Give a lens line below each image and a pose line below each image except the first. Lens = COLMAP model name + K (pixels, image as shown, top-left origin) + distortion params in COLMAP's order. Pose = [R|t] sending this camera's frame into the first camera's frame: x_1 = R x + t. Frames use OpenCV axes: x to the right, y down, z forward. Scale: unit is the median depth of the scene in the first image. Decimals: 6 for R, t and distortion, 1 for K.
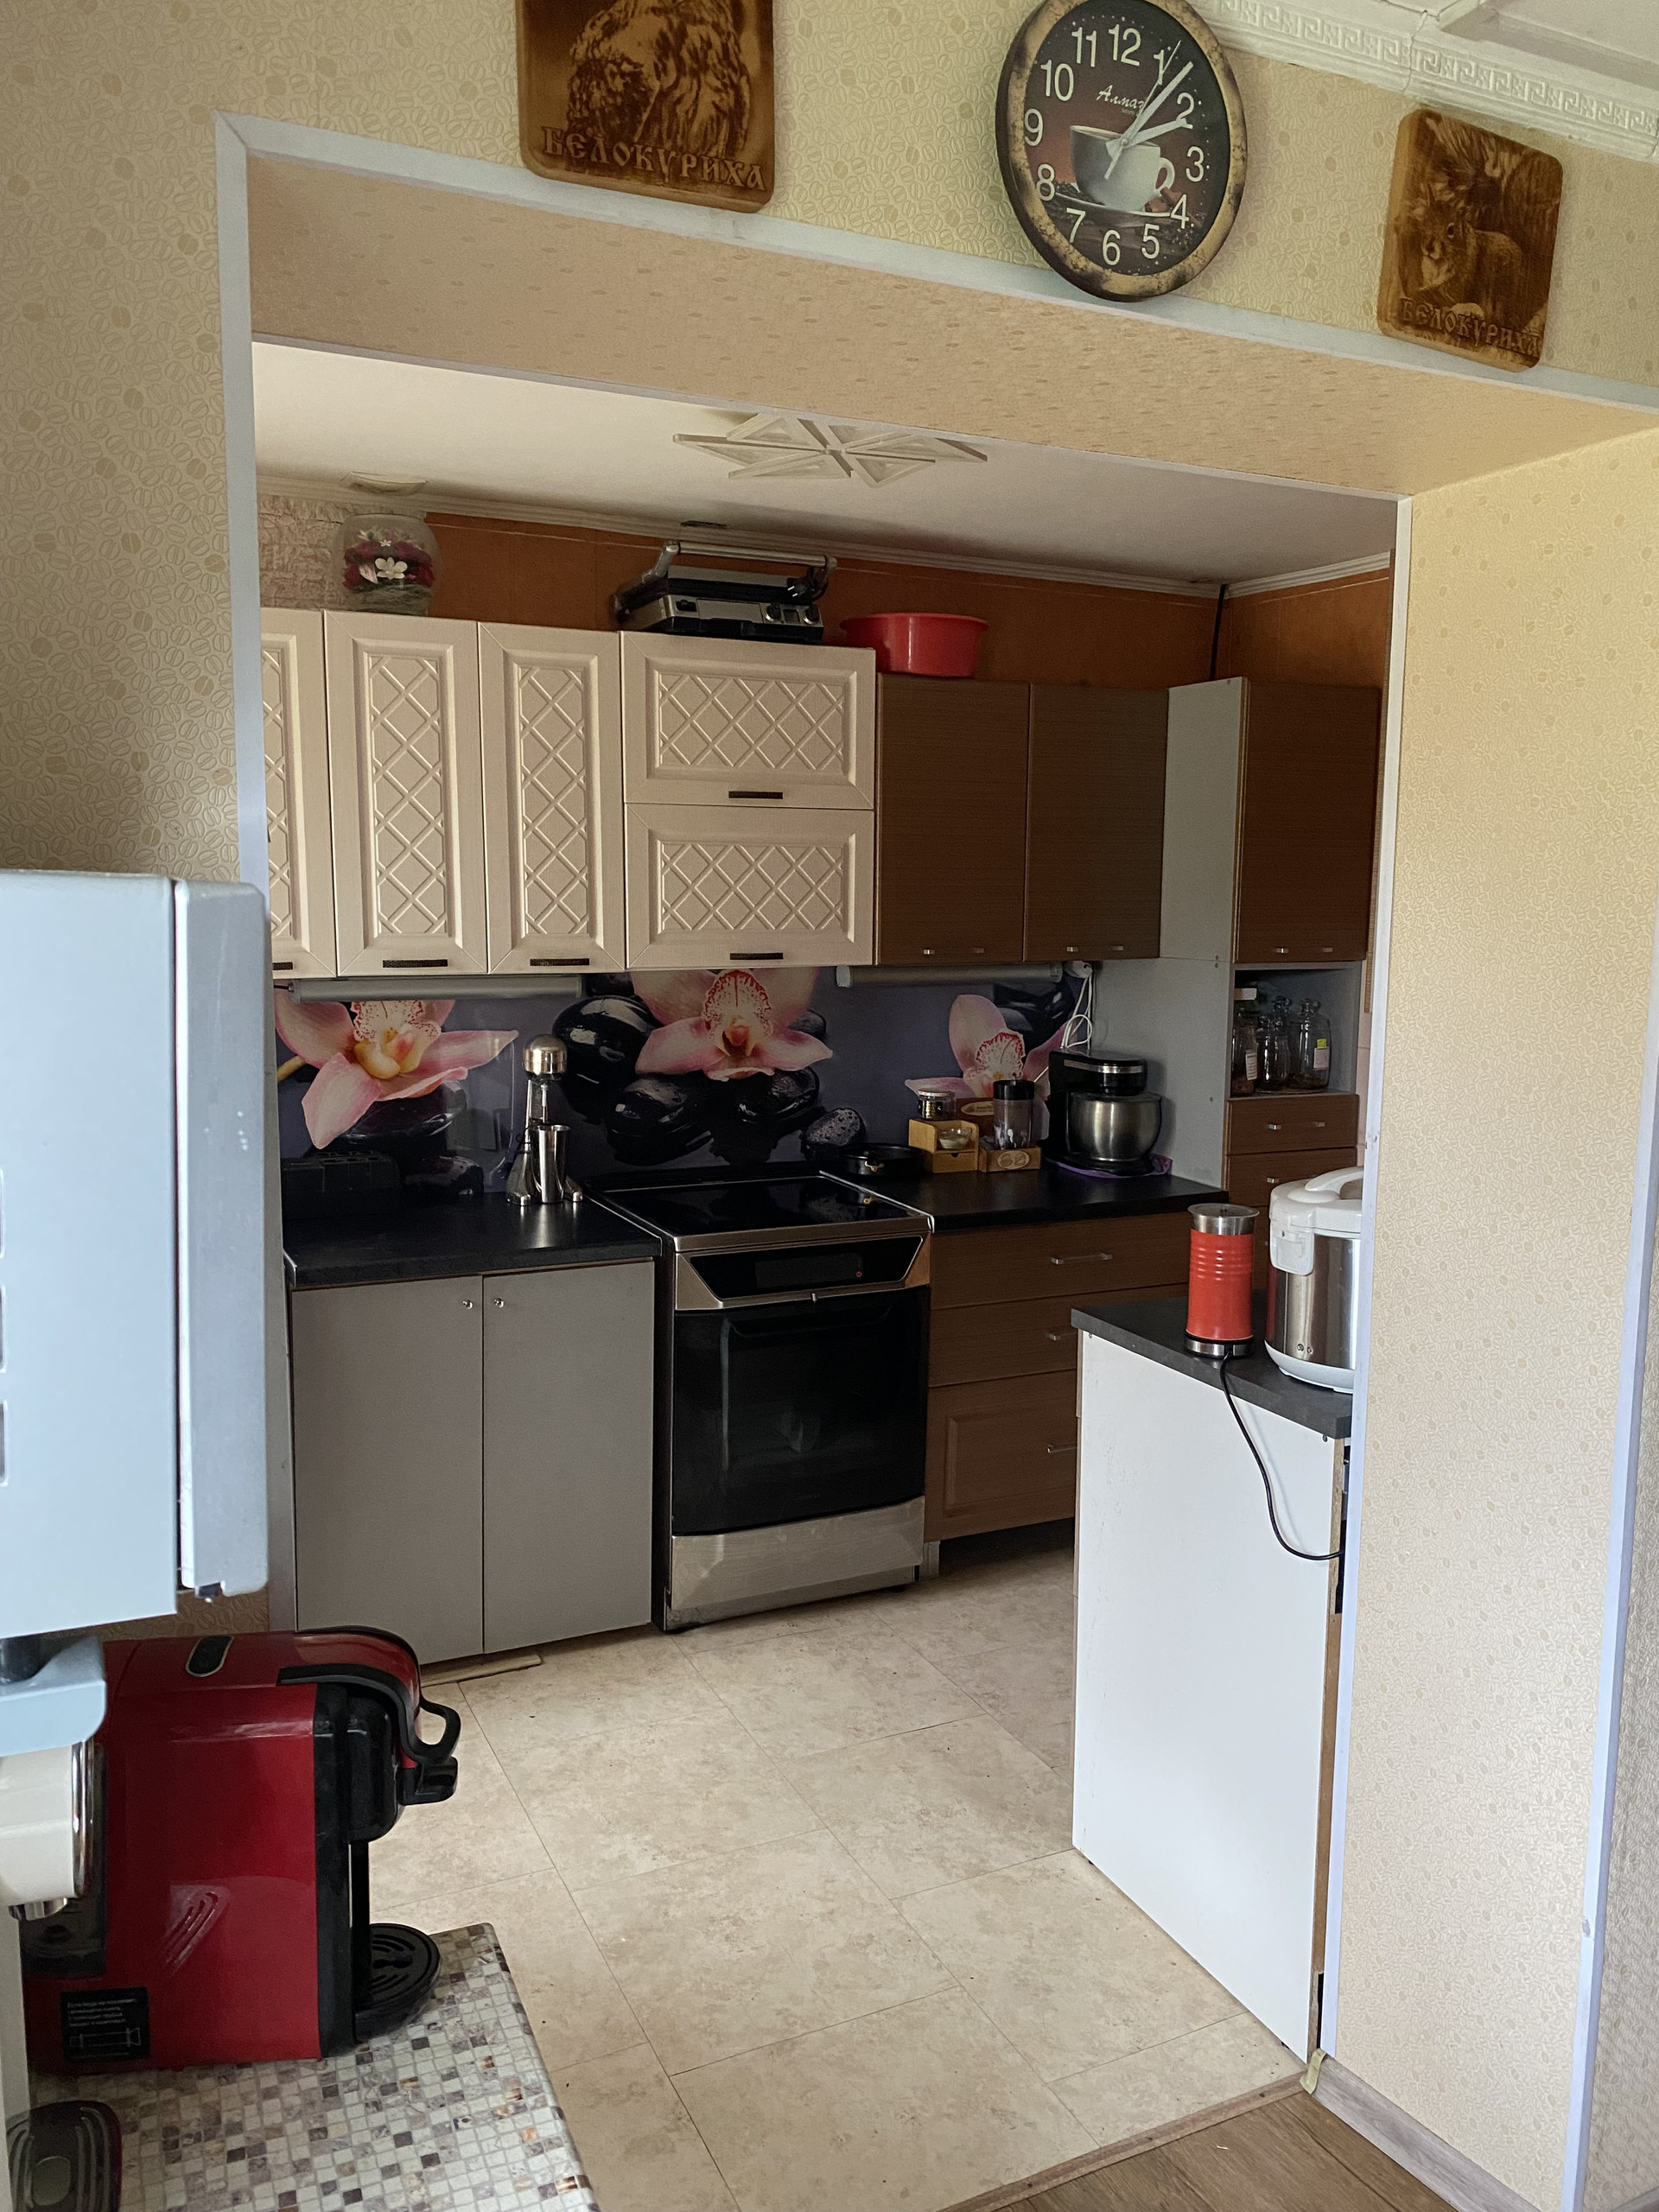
lens RADIAL K [[1675.1, 0, 829.7], [0, 1675.1, 1141.0], [0, 0, 1]] dist [0.165013, -0.514836]
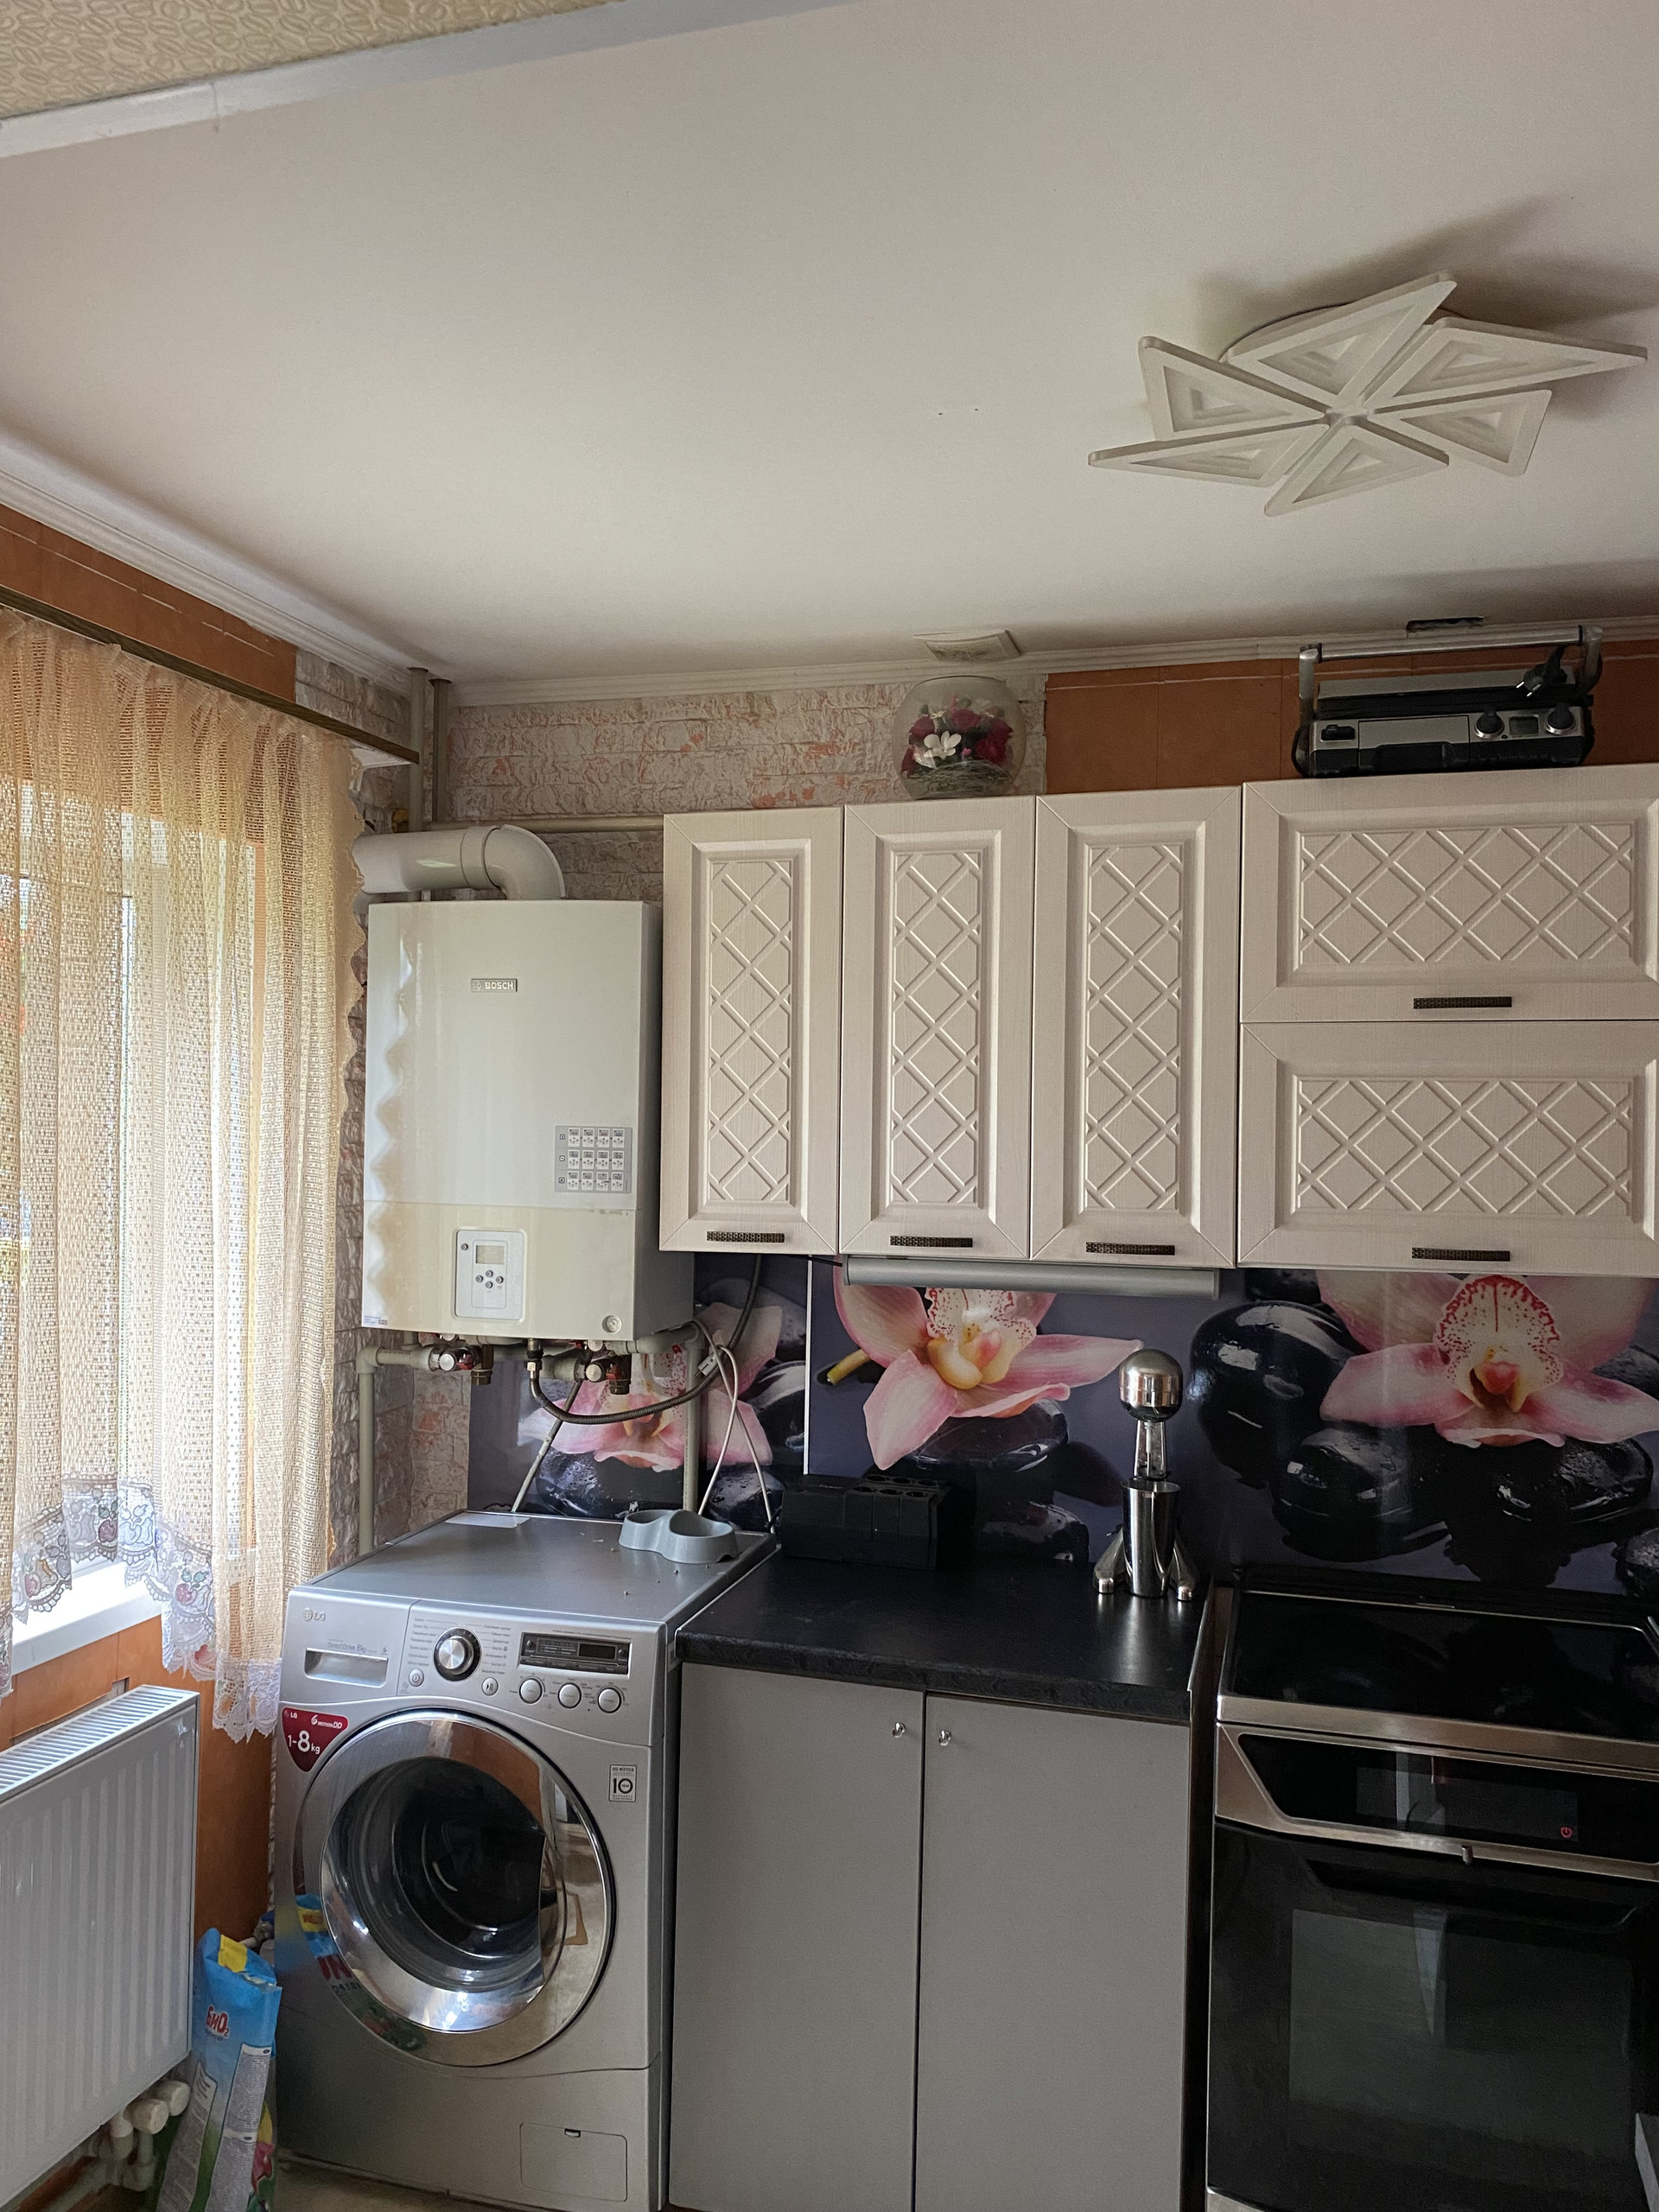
lens RADIAL K [[1675.1, 0, 829.7], [0, 1675.1, 1141.0], [0, 0, 1]] dist [0.165013, -0.514836]
pose [[0.729004, 0.003682, -0.684499, 0.213689], [-0.113546, 0.986782, -0.115621, -0.051486], [0.675026, 0.162011, 0.719787, 0.376892]]
